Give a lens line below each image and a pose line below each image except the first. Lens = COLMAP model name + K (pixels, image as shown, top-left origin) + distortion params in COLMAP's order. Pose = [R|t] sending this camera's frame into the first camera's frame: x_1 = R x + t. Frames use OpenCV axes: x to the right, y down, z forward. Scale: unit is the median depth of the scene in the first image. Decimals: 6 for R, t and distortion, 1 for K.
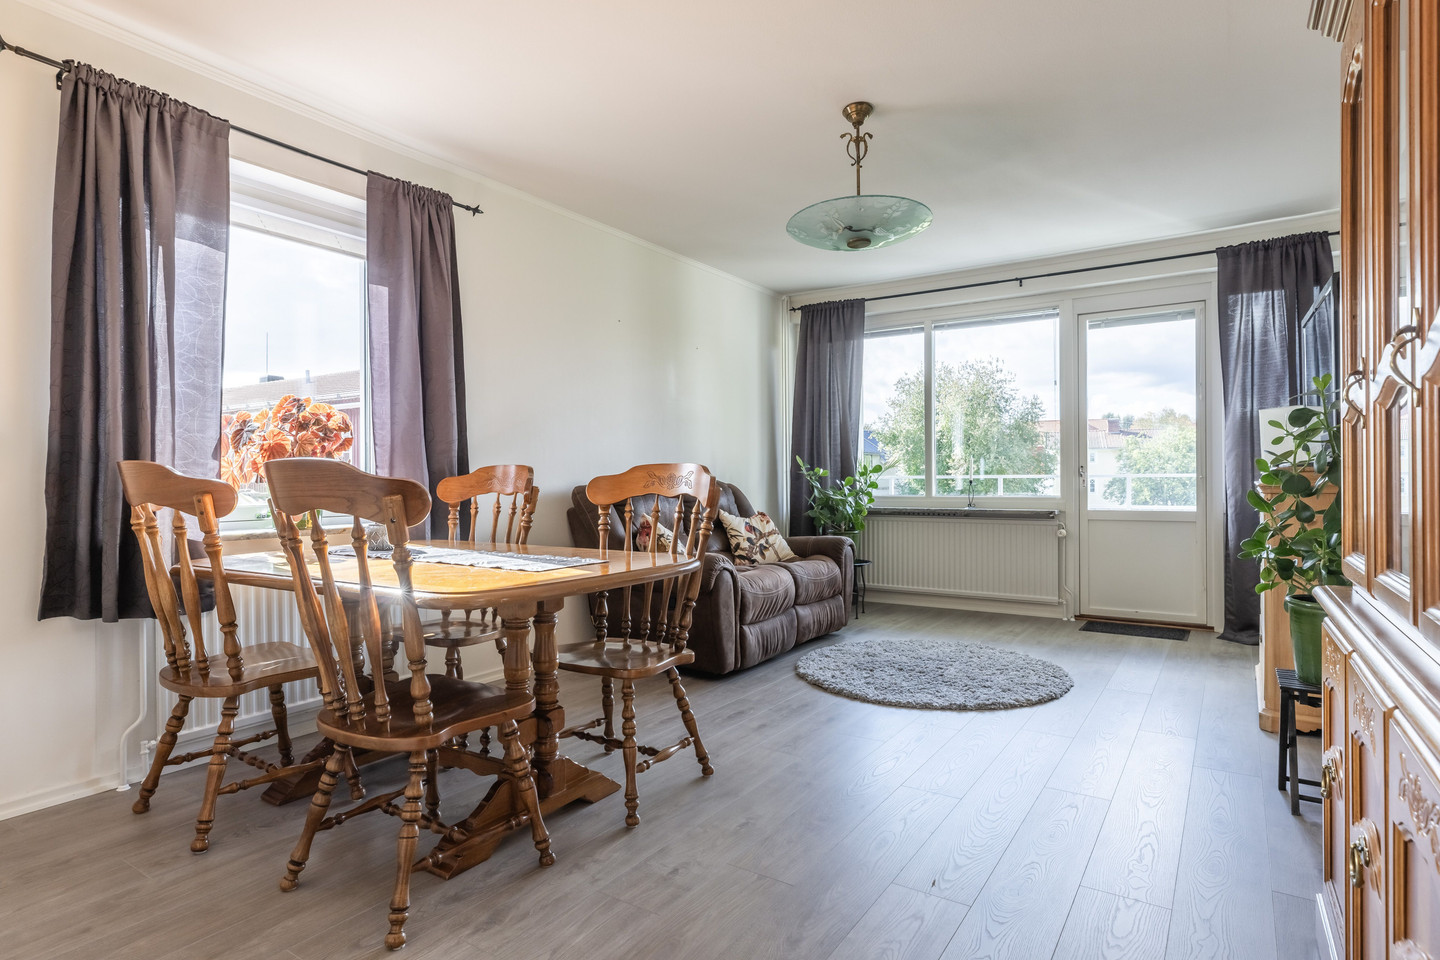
lens RADIAL K [[794.9, 0, 726.9], [0, 794.9, 482.1], [0, 0, 1]] dist [-0.001084, 0.004280]
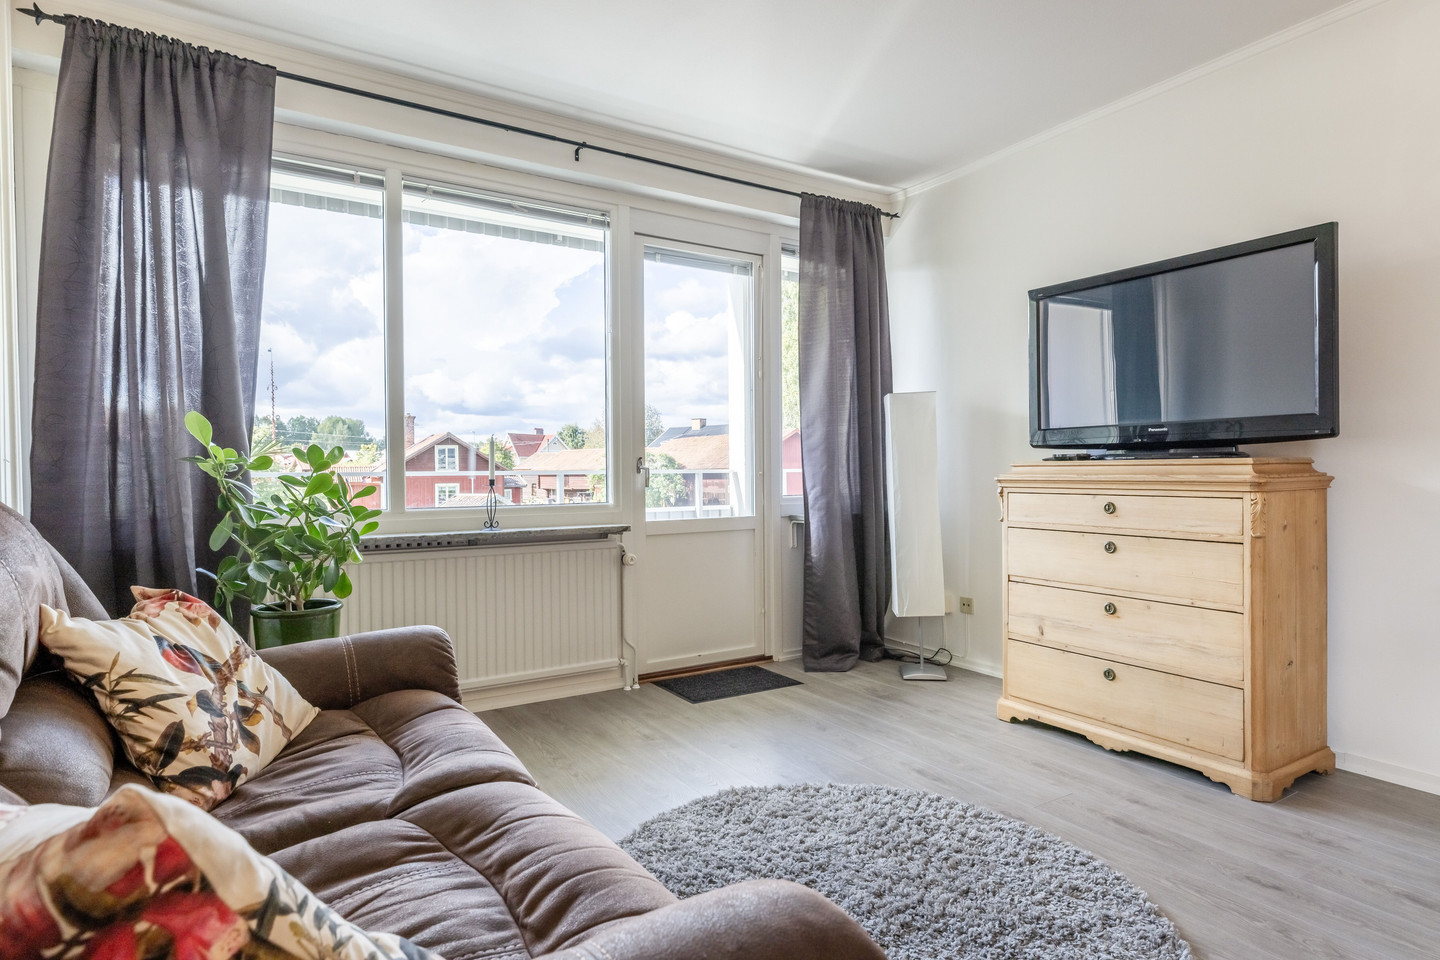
lens RADIAL K [[794.9, 0, 735.7], [0, 794.9, 474.1], [0, 0, 1]] dist [-0.001084, 0.004280]
pose [[0.407904, -0.004508, 0.913014, -0.233040], [0.002393, 0.999990, 0.003869, -0.013802], [-0.913022, 0.000607, 0.407911, 1.085437]]
